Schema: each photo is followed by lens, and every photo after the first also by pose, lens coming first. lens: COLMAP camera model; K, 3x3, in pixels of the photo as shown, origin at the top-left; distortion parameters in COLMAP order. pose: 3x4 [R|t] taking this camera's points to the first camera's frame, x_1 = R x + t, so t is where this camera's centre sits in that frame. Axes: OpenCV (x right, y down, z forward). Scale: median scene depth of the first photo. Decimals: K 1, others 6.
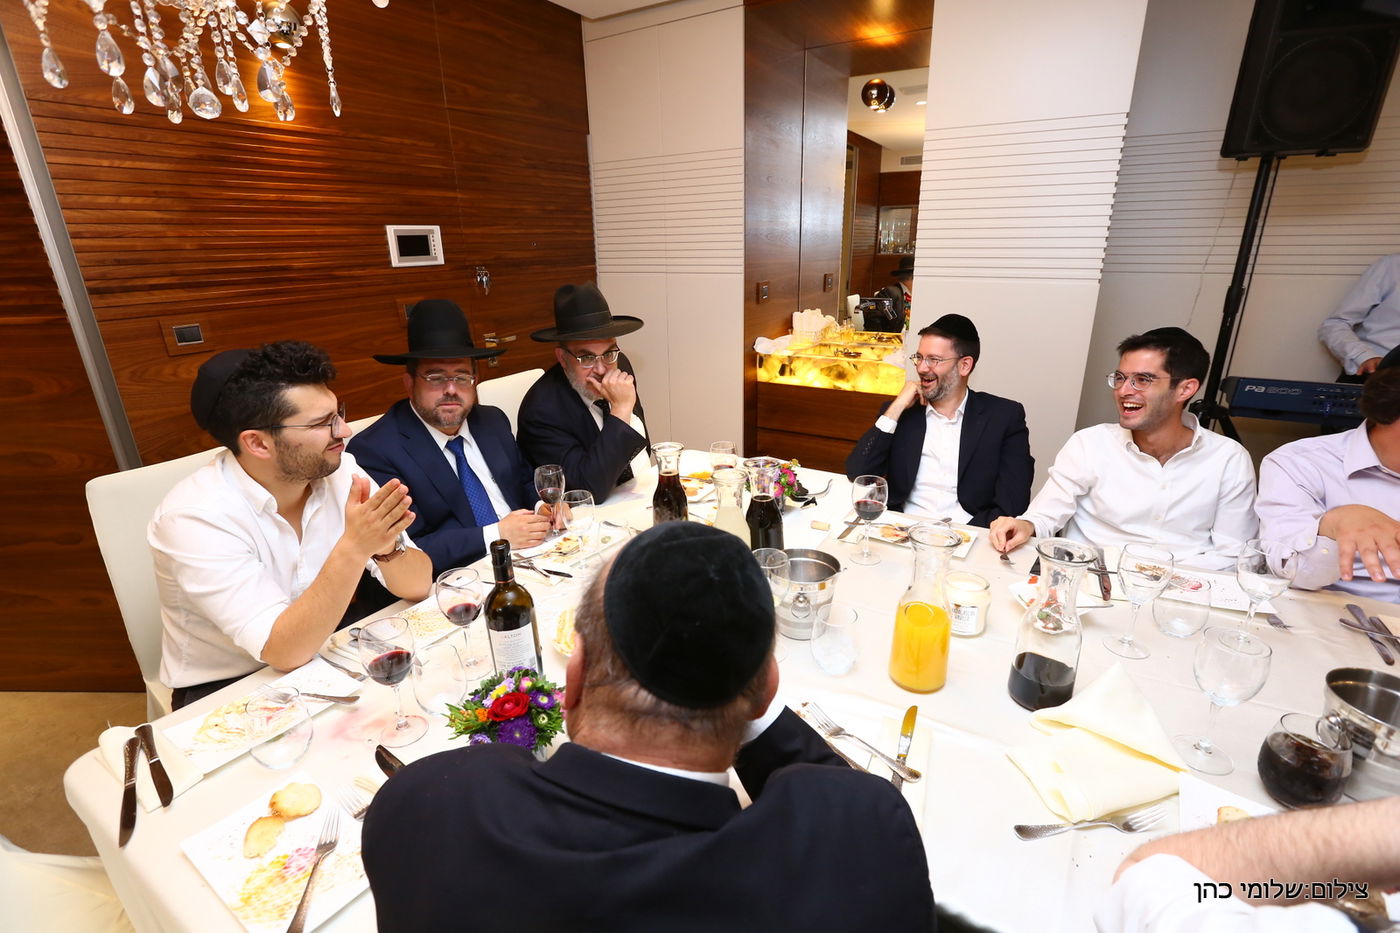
lens RADIAL K [[627.3, 0, 694.6], [0, 627.3, 462.6], [0, 0, 1]] dist [-0.030549, 0.004995]
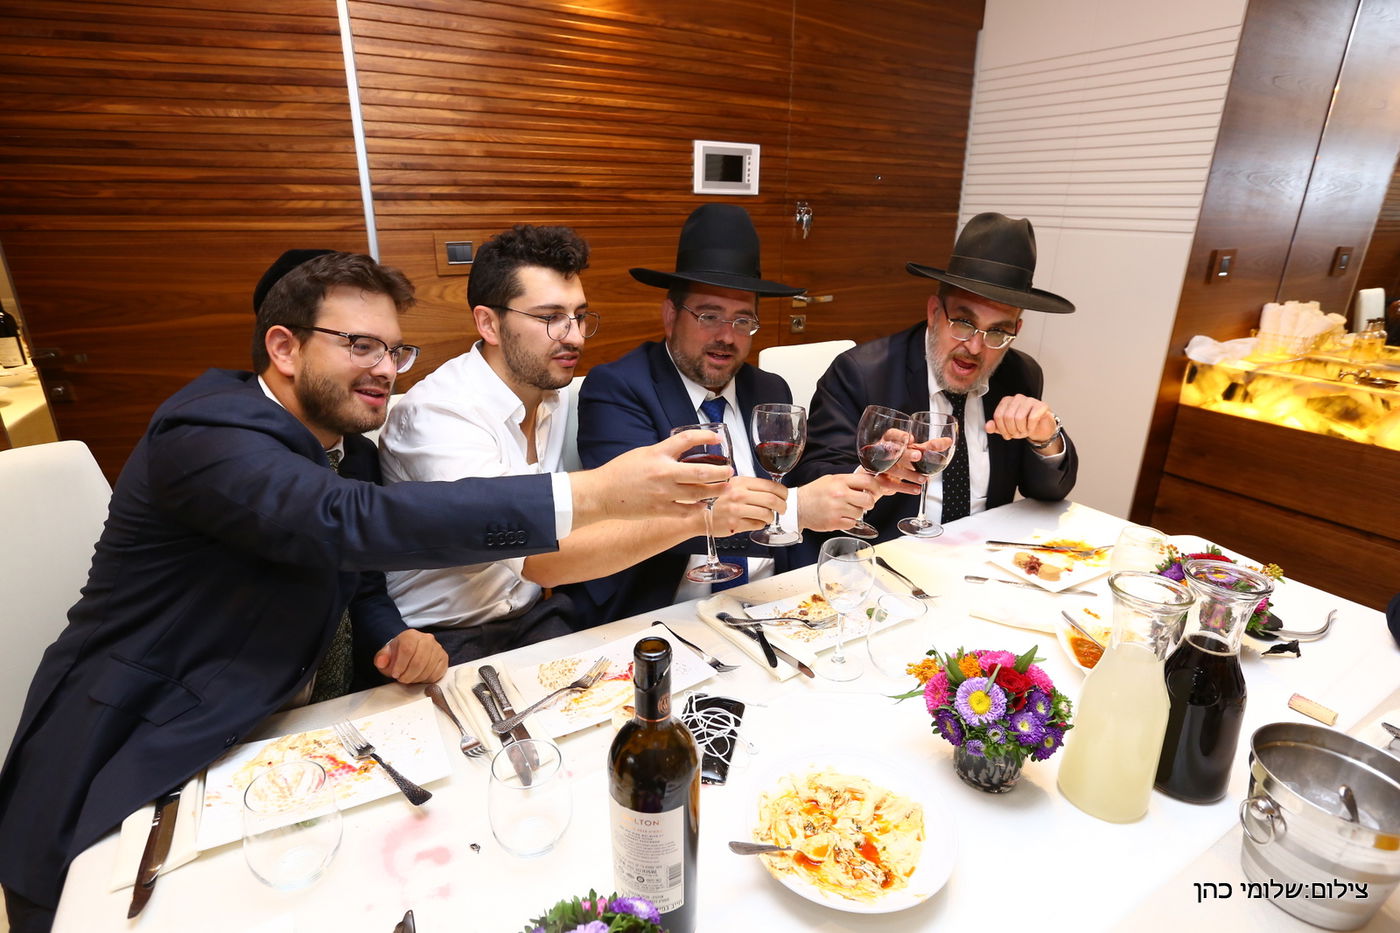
lens RADIAL K [[731.0, 0, 706.7], [0, 731.0, 460.8], [0, 0, 1]] dist [-0.034579, 0.012230]
pose [[0.889806, 0.182995, -0.418041, -0.017290], [-0.181701, 0.982401, 0.043288, -0.020561], [0.418605, 0.037441, 0.907396, 0.171216]]
